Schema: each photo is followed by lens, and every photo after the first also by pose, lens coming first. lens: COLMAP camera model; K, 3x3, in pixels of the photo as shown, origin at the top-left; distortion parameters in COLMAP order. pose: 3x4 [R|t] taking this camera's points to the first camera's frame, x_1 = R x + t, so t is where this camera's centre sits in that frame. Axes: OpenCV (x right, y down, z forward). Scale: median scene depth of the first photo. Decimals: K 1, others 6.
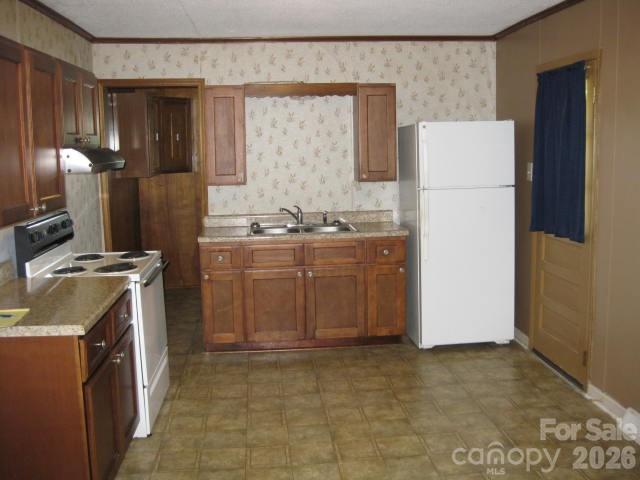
lens RADIAL K [[657.5, 0, 319.9], [0, 657.5, 240.7], [0, 0, 1]] dist [-0.108139, 0.000000]
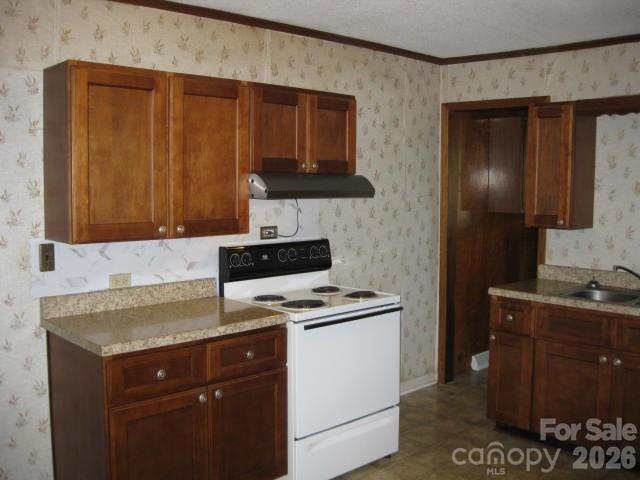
lens RADIAL K [[657.5, 0, 319.9], [0, 657.5, 238.1], [0, 0, 1]] dist [-0.108139, 0.000000]
pose [[0.625561, 0.087676, -0.775233, 0.284347], [-0.130692, 0.991401, 0.006663, -0.041008], [0.769151, 0.097149, 0.631640, 0.288459]]
